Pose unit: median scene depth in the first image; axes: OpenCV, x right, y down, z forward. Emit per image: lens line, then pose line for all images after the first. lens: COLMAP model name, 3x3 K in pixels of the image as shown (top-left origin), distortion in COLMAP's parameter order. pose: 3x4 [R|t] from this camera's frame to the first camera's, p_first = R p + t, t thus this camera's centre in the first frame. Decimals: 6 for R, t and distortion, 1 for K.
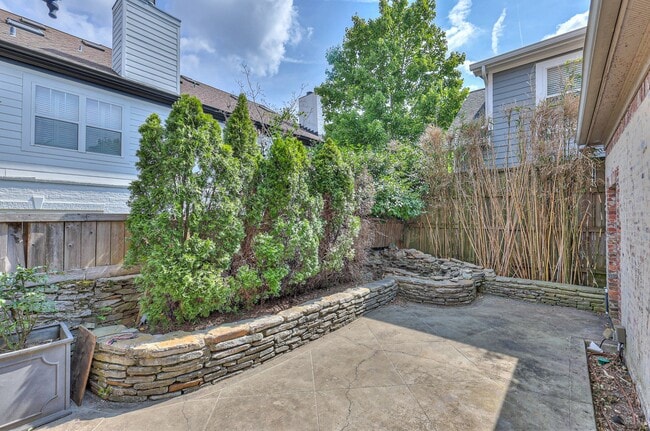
lens RADIAL K [[284.7, 0, 326.7], [0, 284.7, 214.9], [0, 0, 1]] dist [0.004174, -0.000696]
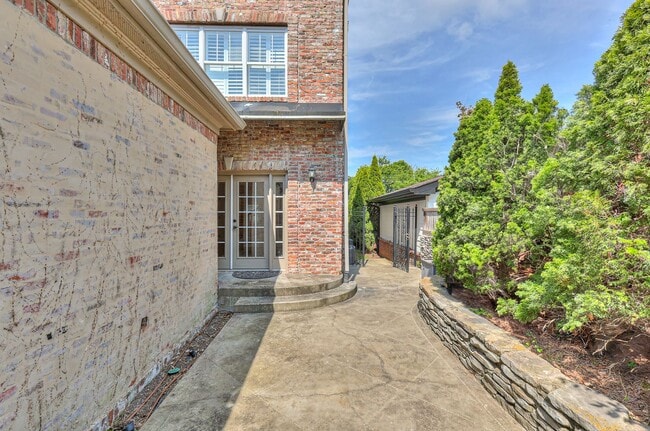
lens RADIAL K [[284.7, 0, 323.5], [0, 284.7, 213.3], [0, 0, 1]] dist [0.004174, -0.000696]
pose [[-0.746085, -0.003321, -0.665843, 0.764108], [0.002282, 0.999969, -0.007545, 0.039596], [0.665847, -0.007149, -0.746054, 1.357238]]
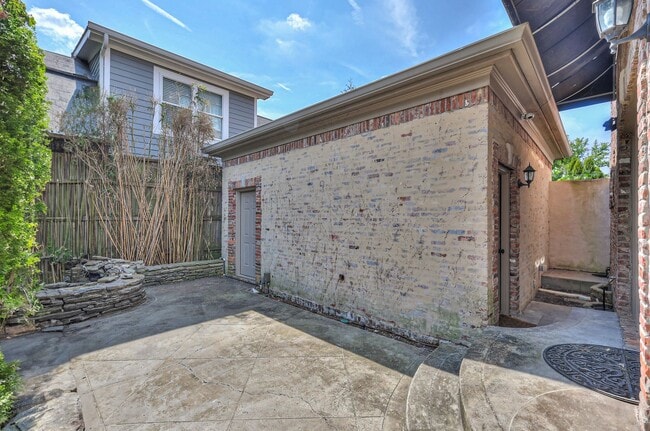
lens RADIAL K [[284.7, 0, 326.4], [0, 284.7, 218.6], [0, 0, 1]] dist [0.004174, -0.000696]
pose [[0.057898, 0.001803, 0.998321, -0.548543], [-0.012911, 0.999916, -0.001057, 0.068217], [-0.998239, -0.012828, 0.057916, 0.518578]]
